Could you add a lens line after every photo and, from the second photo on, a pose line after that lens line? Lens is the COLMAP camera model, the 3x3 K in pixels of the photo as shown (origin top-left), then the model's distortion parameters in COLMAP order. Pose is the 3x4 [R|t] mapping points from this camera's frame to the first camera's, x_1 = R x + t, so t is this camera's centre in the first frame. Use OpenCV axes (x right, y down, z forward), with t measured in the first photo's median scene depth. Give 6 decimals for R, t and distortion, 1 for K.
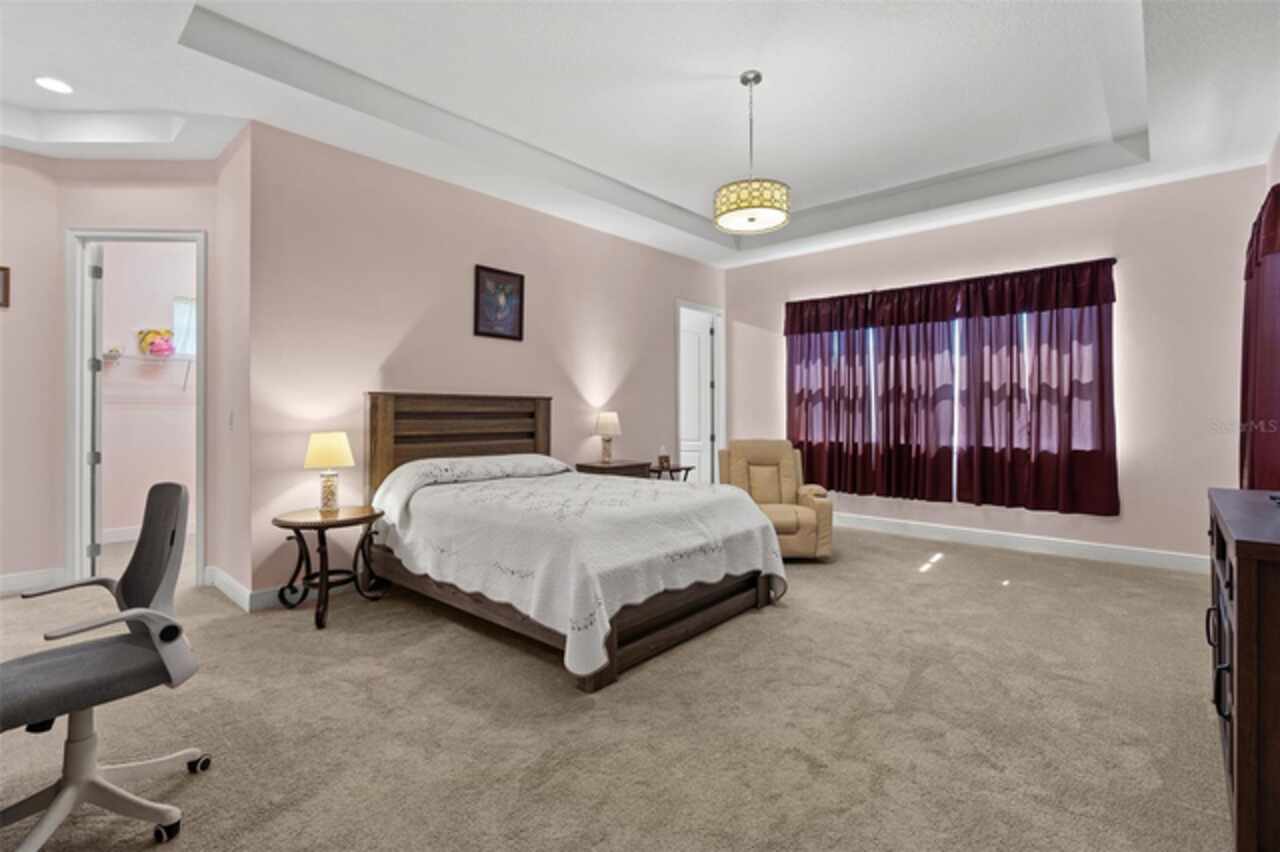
lens RADIAL K [[586.6, 0, 649.1], [0, 586.6, 413.1], [0, 0, 1]] dist [-0.004243, 0.004067]
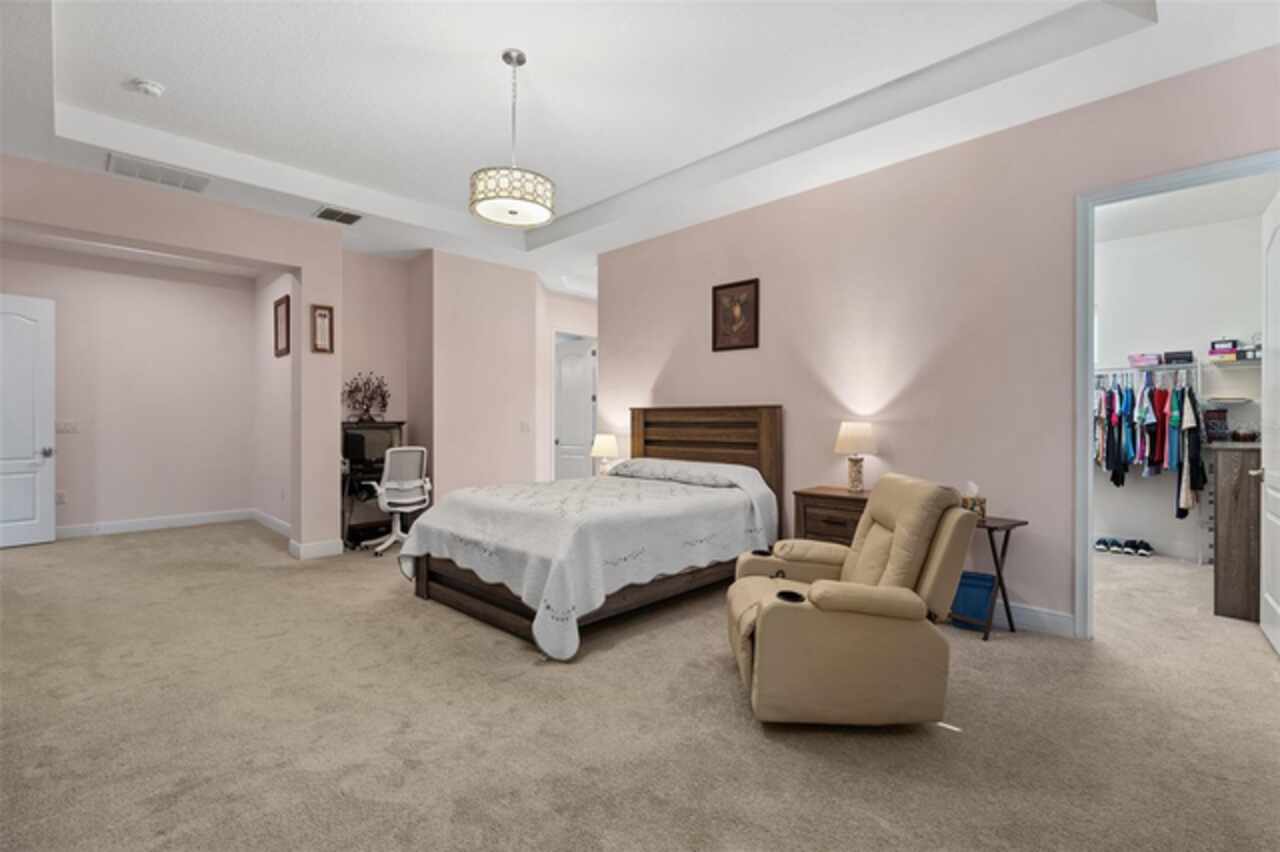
lens RADIAL K [[586.6, 0, 640.2], [0, 586.6, 424.3], [0, 0, 1]] dist [-0.004243, 0.004067]
pose [[-0.061067, 0.003977, -0.998126, 0.757838], [-0.001056, 0.999991, 0.004049, -0.001320], [0.998133, 0.001302, -0.061062, 0.878638]]
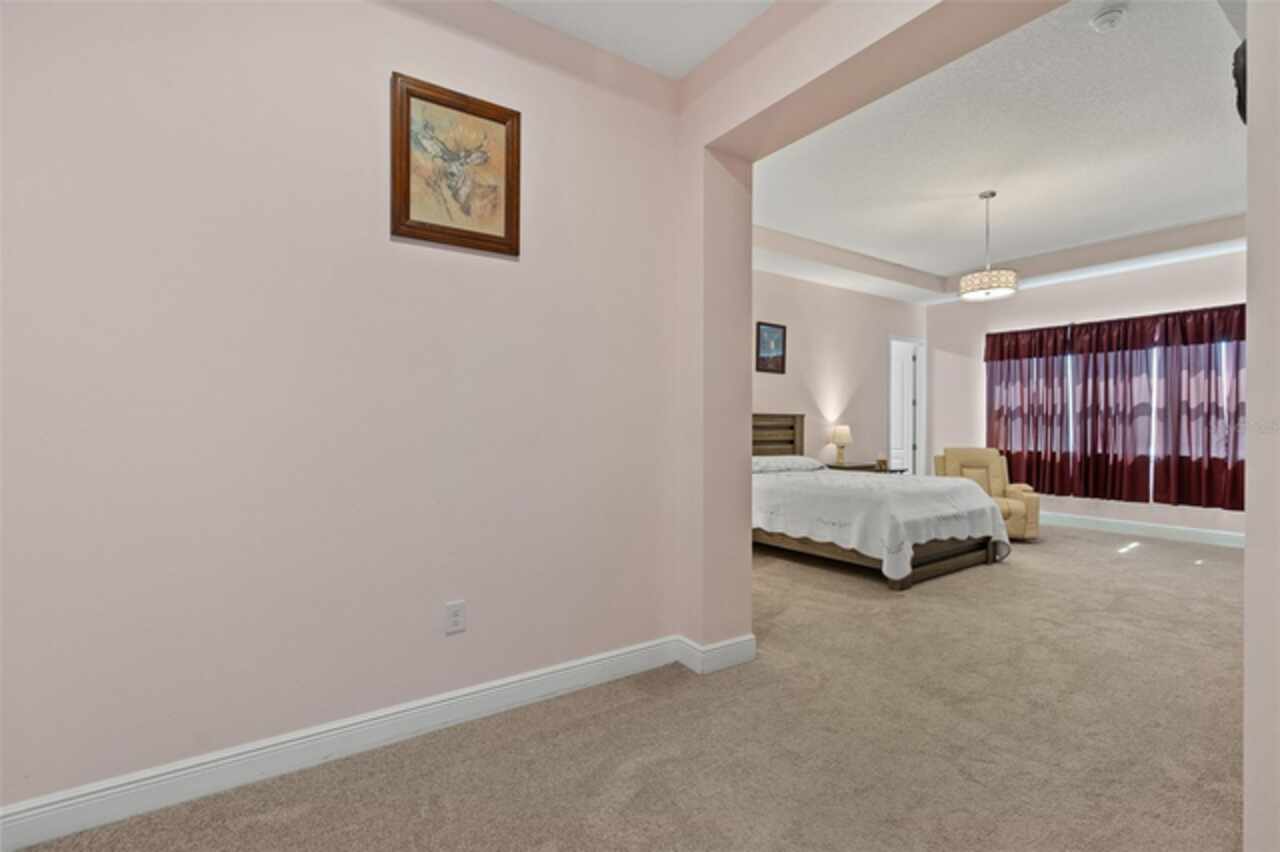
lens RADIAL K [[586.6, 0, 644.7], [0, 586.6, 428.9], [0, 0, 1]] dist [-0.004243, 0.004067]
pose [[0.972556, 0.004813, -0.232620, -0.216908], [-0.003334, 0.999972, 0.006753, -0.001643], [0.232646, -0.005793, 0.972544, -0.423304]]
